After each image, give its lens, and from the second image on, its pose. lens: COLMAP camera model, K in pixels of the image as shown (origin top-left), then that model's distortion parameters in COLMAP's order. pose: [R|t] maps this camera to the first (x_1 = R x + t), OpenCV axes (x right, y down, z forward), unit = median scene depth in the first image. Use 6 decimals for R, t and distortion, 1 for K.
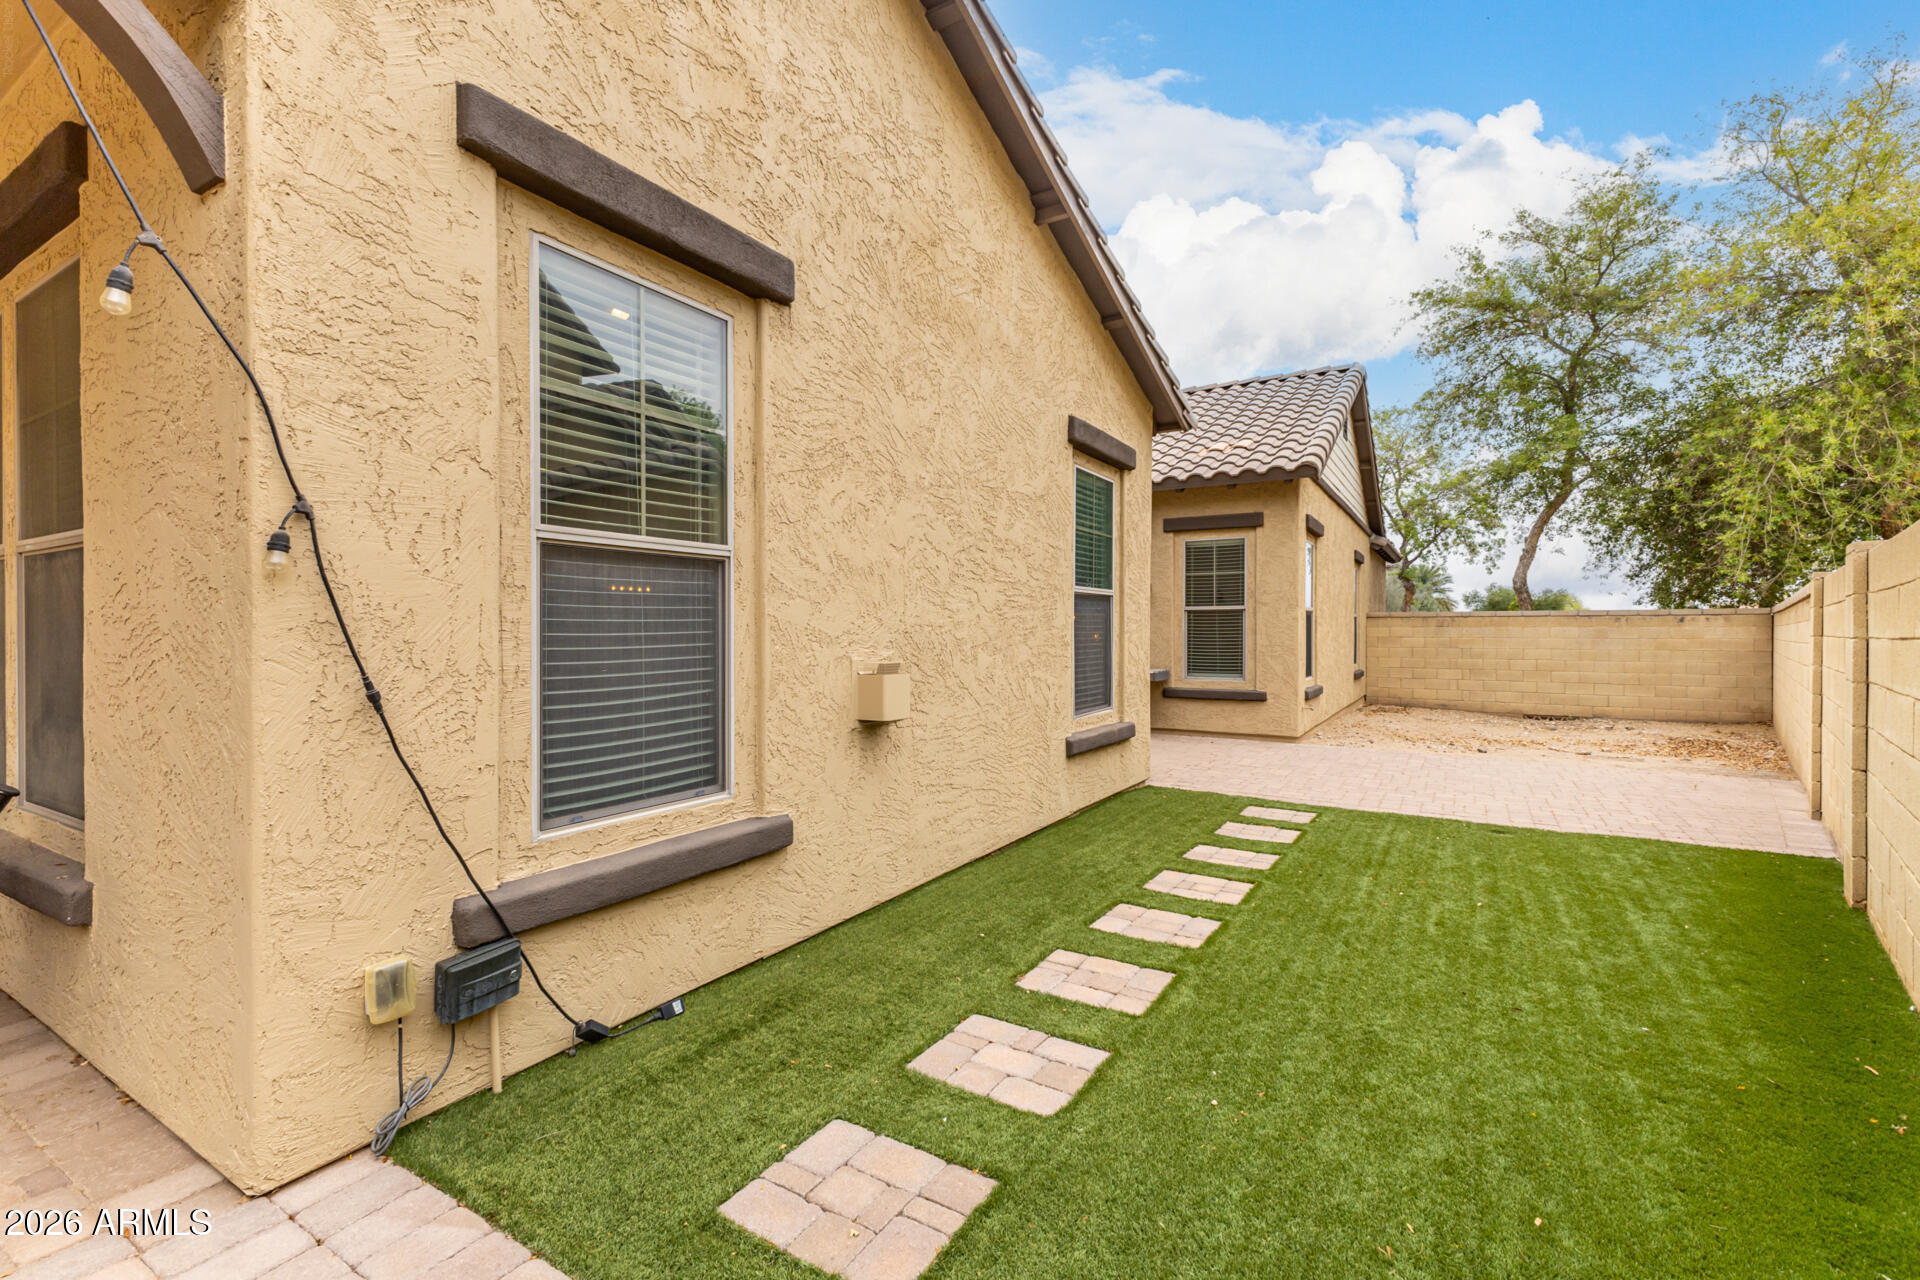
lens RADIAL K [[832.2, 0, 961.3], [0, 832.2, 633.3], [0, 0, 1]] dist [-0.000520, -0.001897]
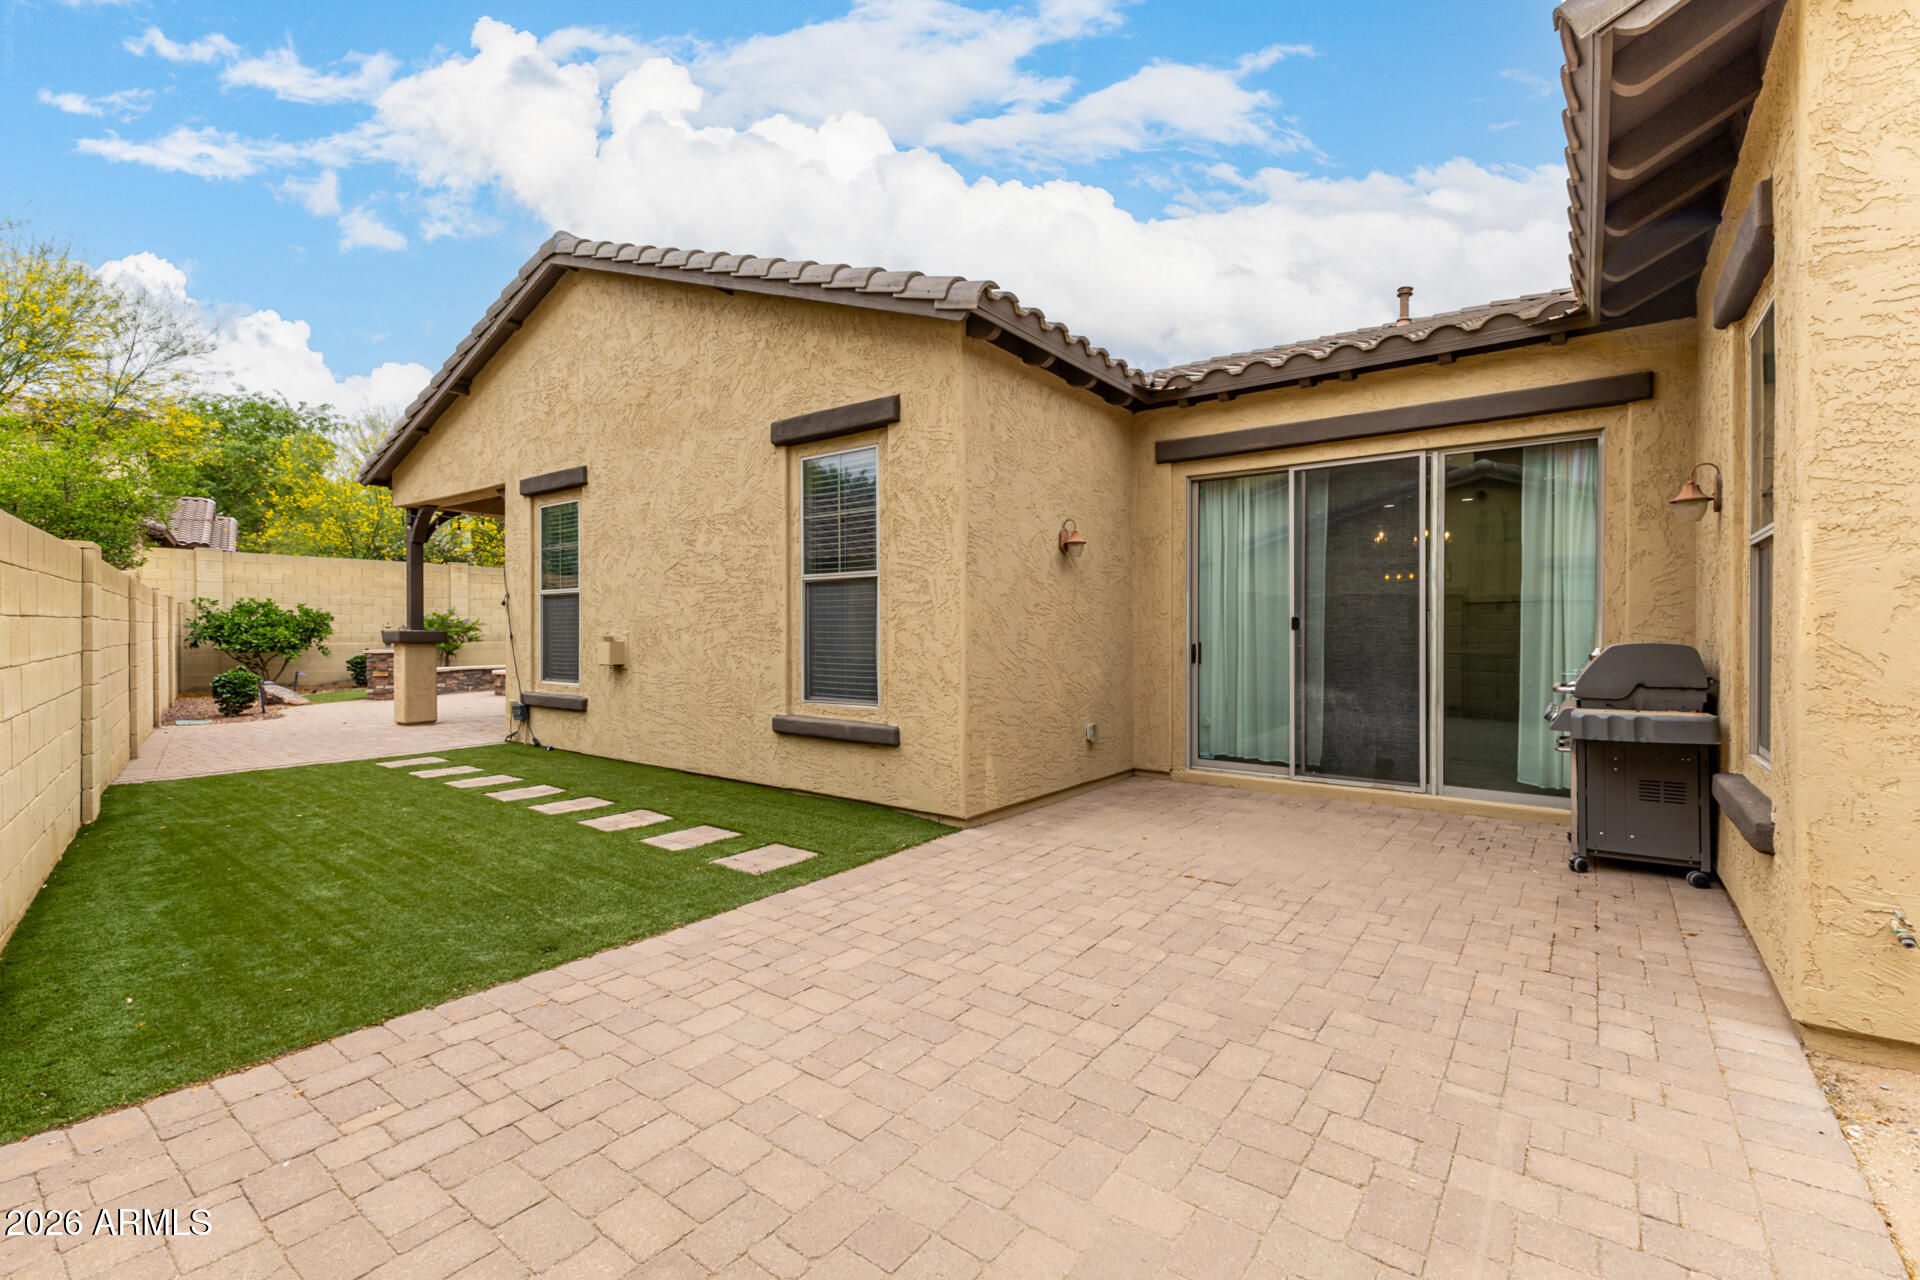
lens RADIAL K [[832.2, 0, 961.3], [0, 832.2, 641.6], [0, 0, 1]] dist [-0.000520, -0.001897]
pose [[-0.108009, 0.004099, -0.994141, 1.493830], [-0.008568, 0.999951, 0.005054, 0.025747], [0.994113, 0.009064, -0.107969, 1.701233]]
